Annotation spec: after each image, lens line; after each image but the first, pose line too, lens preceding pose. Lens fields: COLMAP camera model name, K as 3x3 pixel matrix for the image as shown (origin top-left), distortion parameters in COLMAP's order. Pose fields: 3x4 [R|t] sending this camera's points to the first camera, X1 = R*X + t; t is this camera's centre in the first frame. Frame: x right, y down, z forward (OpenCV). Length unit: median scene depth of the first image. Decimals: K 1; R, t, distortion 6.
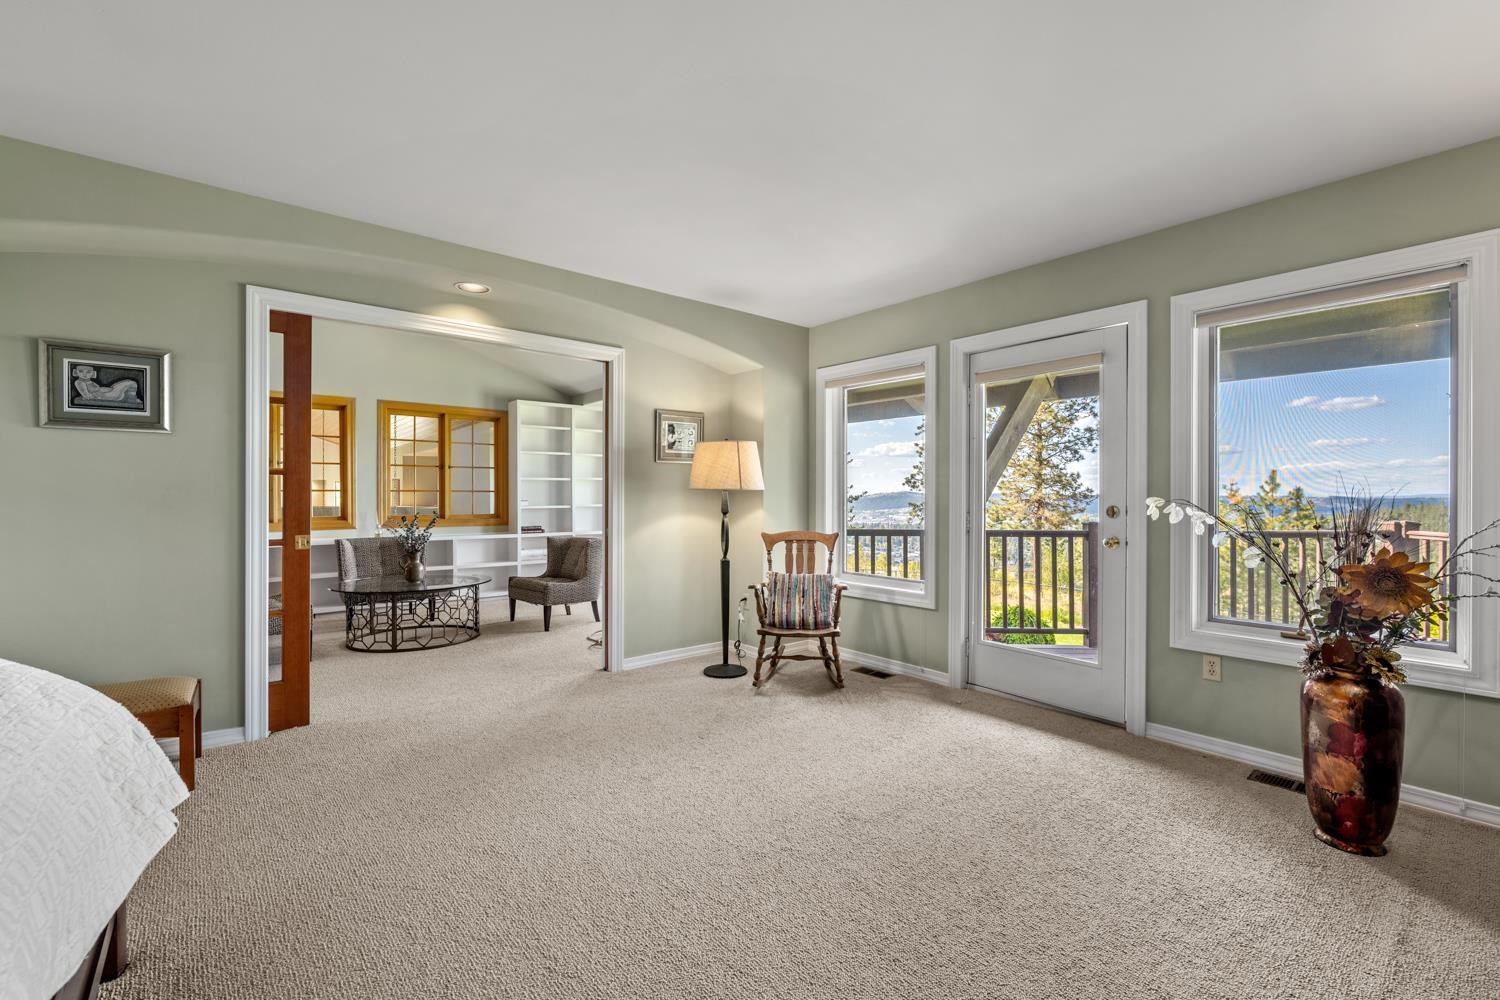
lens RADIAL K [[645.1, 0, 750.8], [0, 645.1, 503.4], [0, 0, 1]] dist [-0.001219, -0.000038]
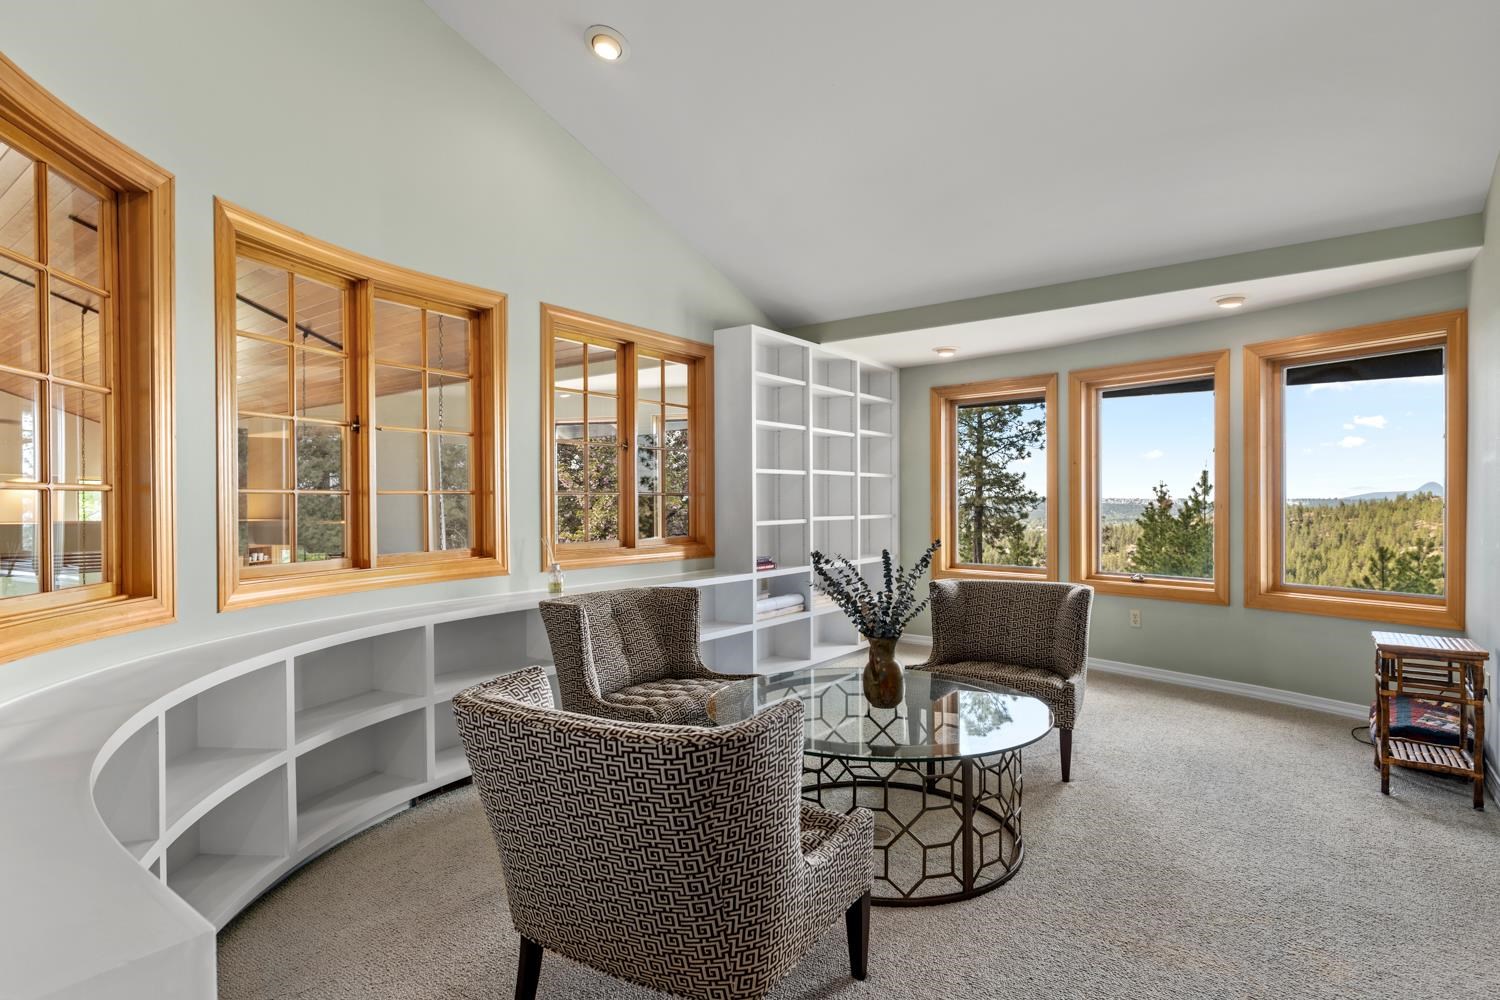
lens RADIAL K [[779.6, 0, 752.0], [0, 779.6, 498.8], [0, 0, 1]] dist [0.004134, 0.000156]
pose [[0.969568, -0.002882, 0.244804, -0.511594], [0.006161, 0.999901, -0.012629, -0.005959], [-0.244744, 0.013753, 0.969490, 0.360899]]
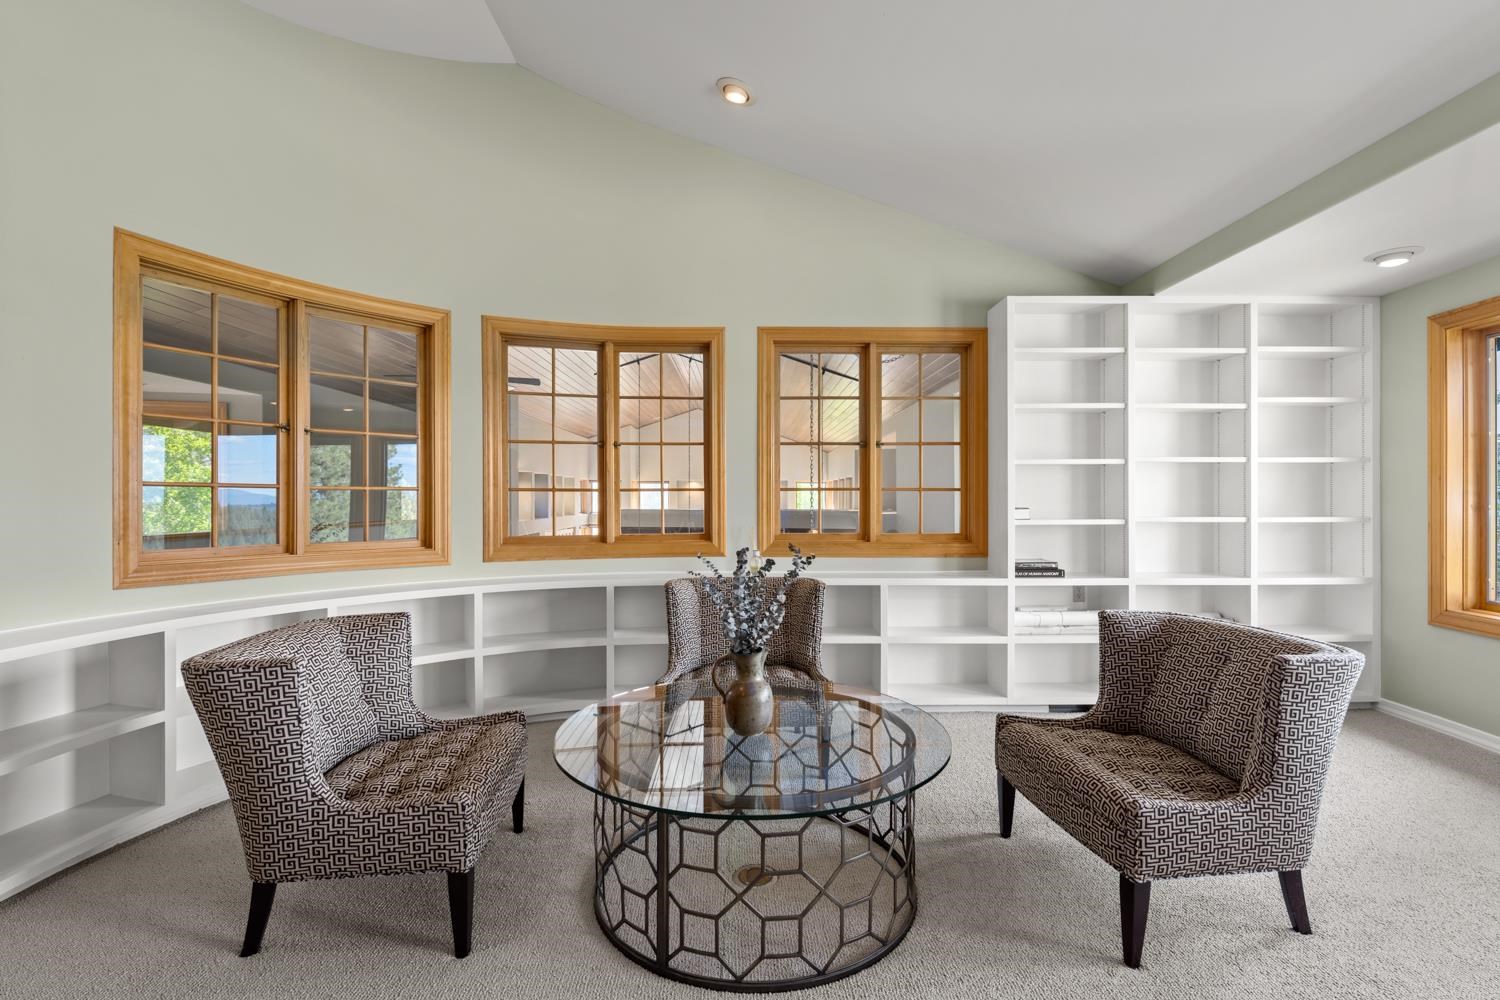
lens RADIAL K [[673.7, 0, 754.8], [0, 673.7, 497.6], [0, 0, 1]] dist [-0.004644, 0.000100]
pose [[0.778257, -0.003730, -0.627935, -0.191337], [-0.005553, 0.999902, -0.012822, -0.004503], [0.627921, 0.013466, 0.778160, 0.487487]]
